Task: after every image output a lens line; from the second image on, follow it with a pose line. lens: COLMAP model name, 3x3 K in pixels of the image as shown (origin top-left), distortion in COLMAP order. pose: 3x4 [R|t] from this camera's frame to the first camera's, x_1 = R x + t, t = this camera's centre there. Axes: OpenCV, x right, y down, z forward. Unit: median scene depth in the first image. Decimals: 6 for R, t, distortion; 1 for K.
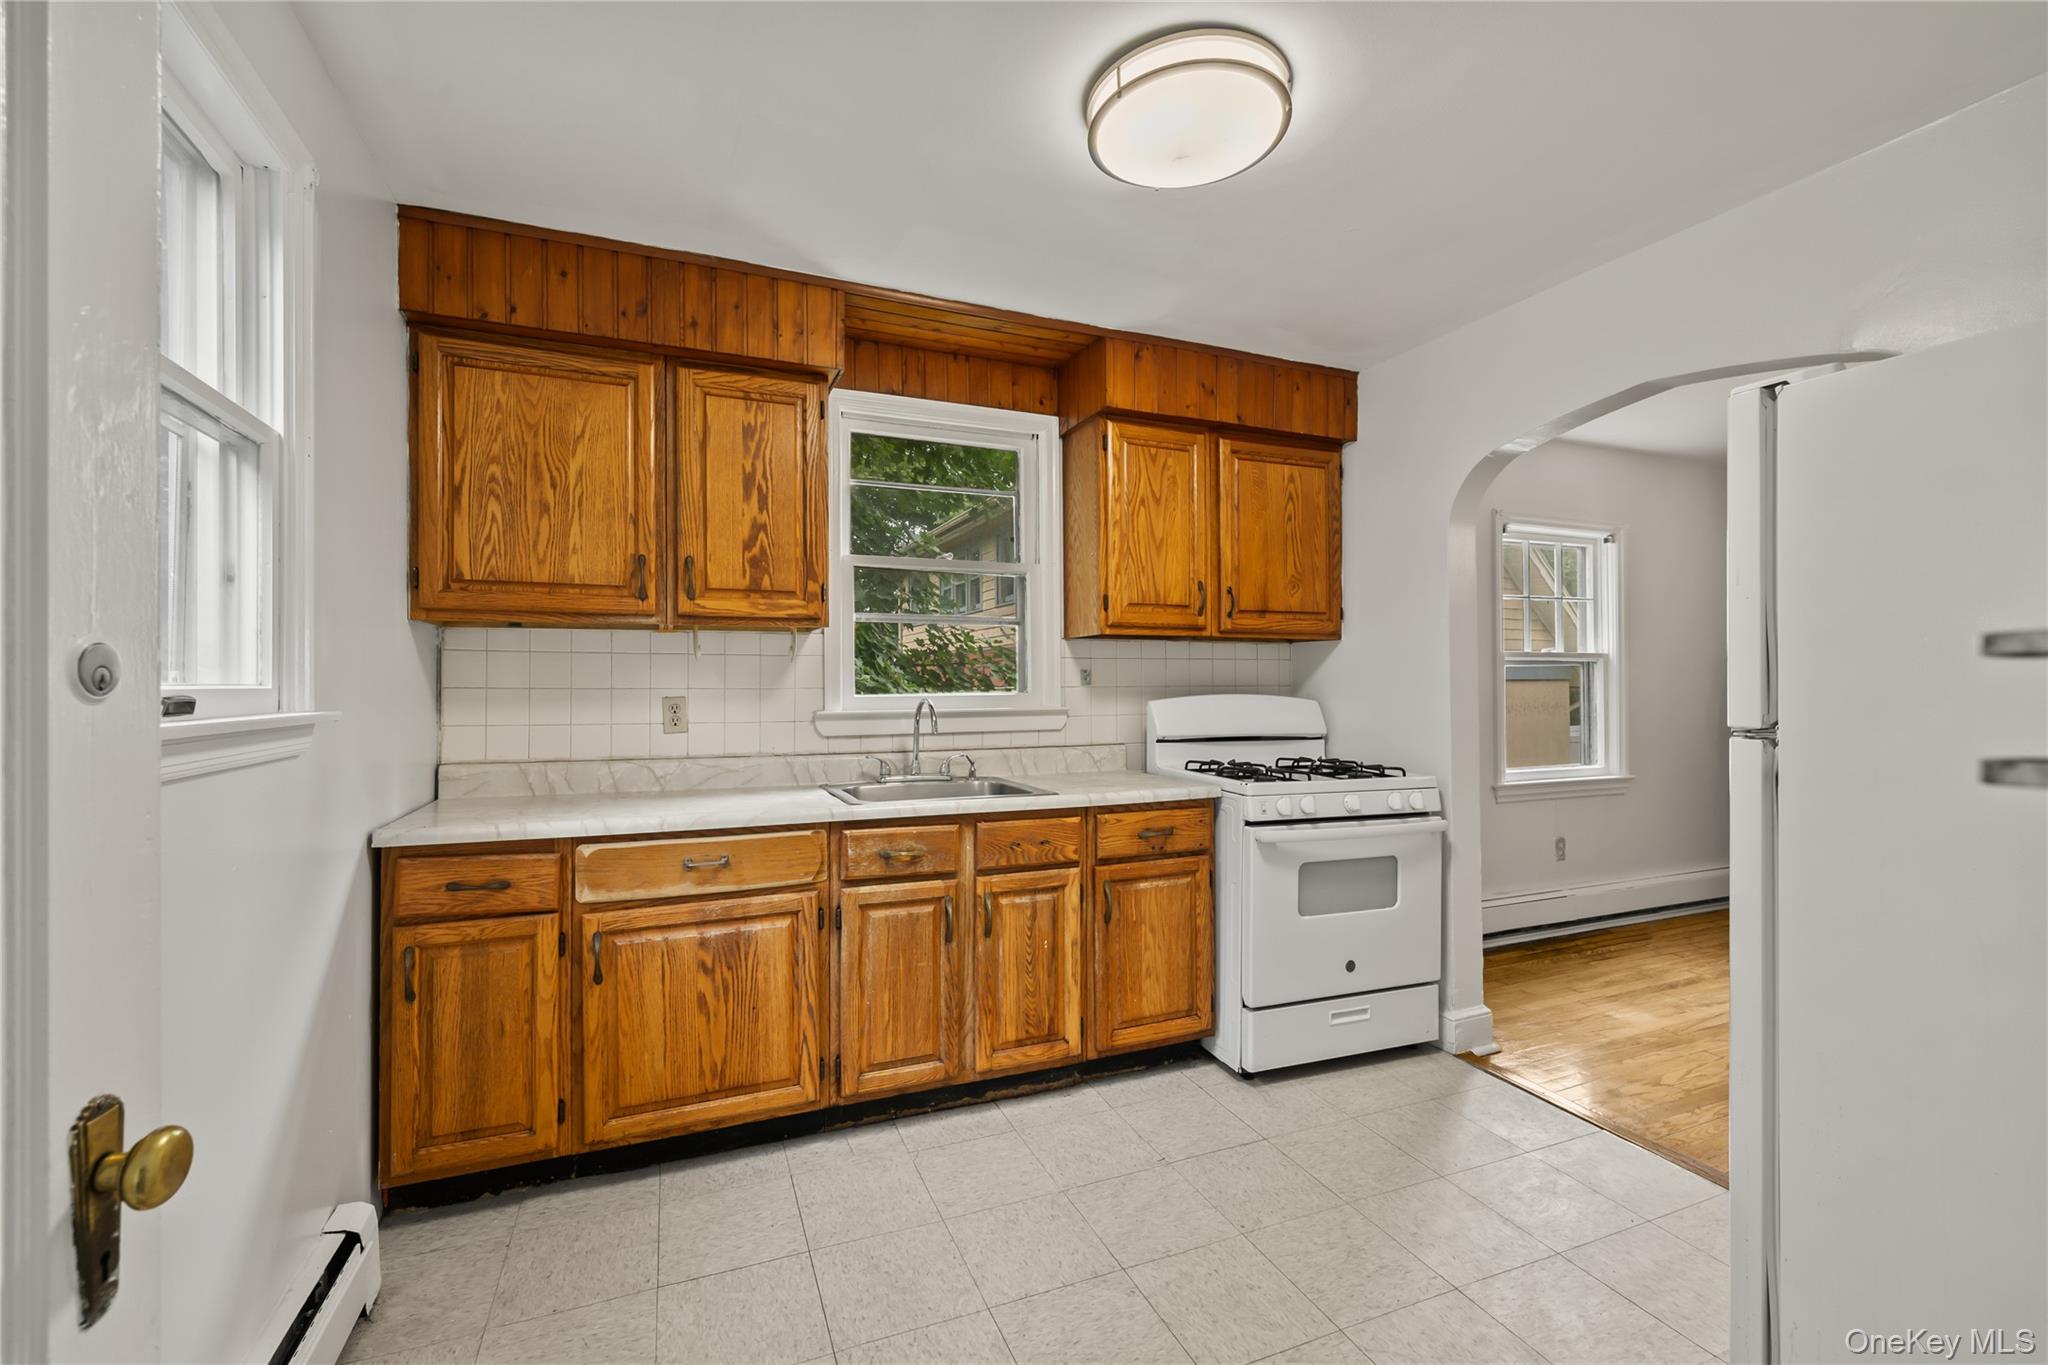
lens RADIAL K [[853.8, 0, 1018.1], [0, 853.8, 676.8], [0, 0, 1]] dist [0.001487, -0.000126]
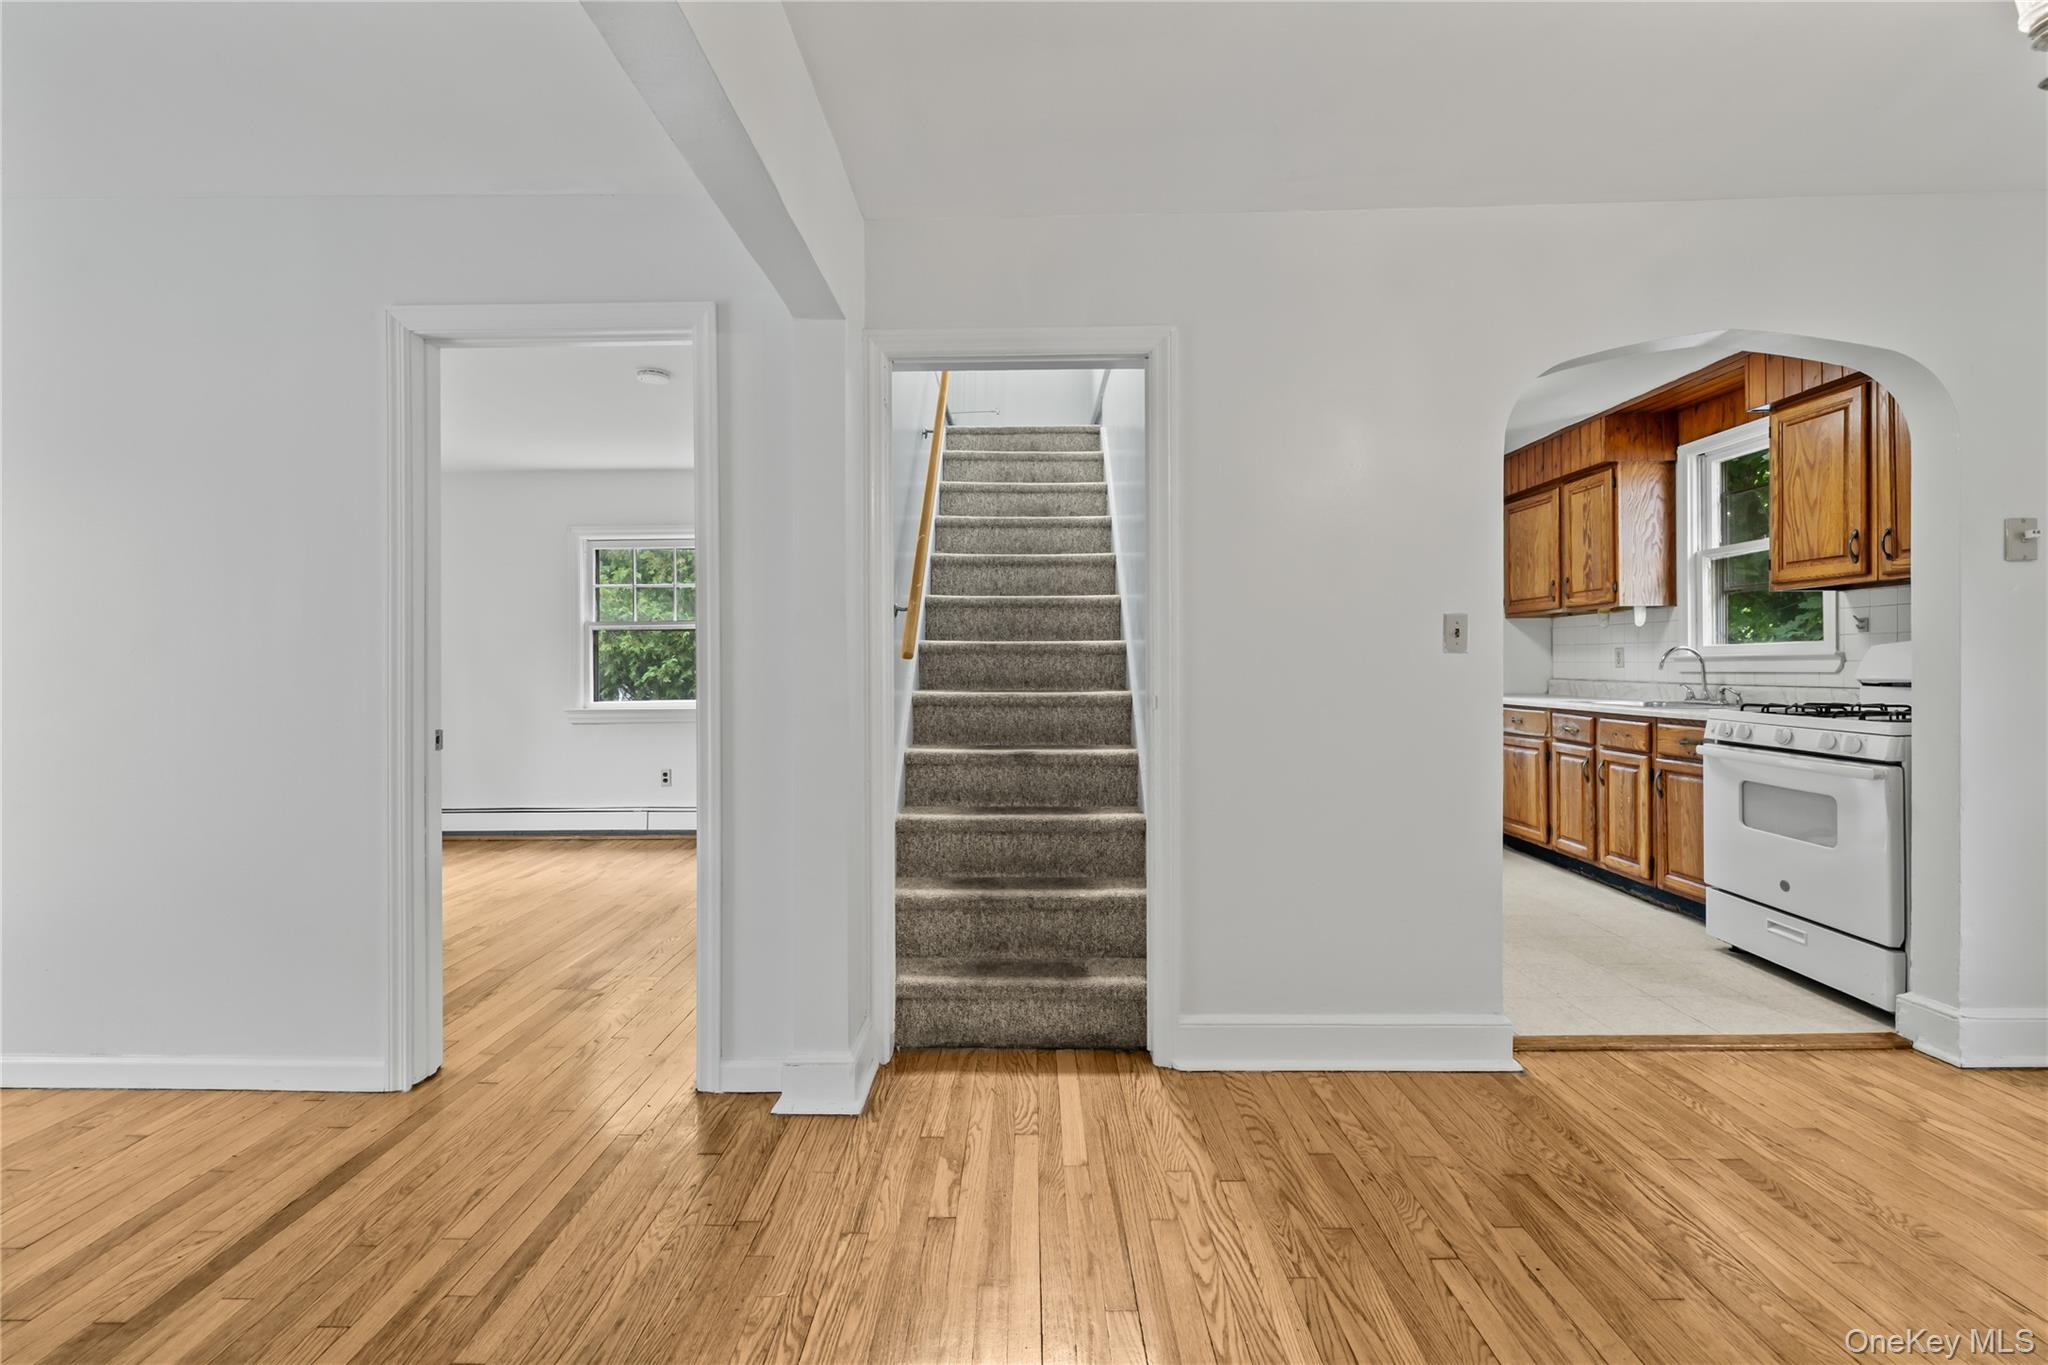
lens RADIAL K [[861.7, 0, 1014.3], [0, 861.7, 667.5], [0, 0, 1]] dist [0.002764, 0.000140]
pose [[-0.395002, 0.006526, -0.918657, 1.929277], [0.014634, 0.999893, 0.000810, 0.048602], [0.918564, -0.013123, -0.395055, 0.578481]]
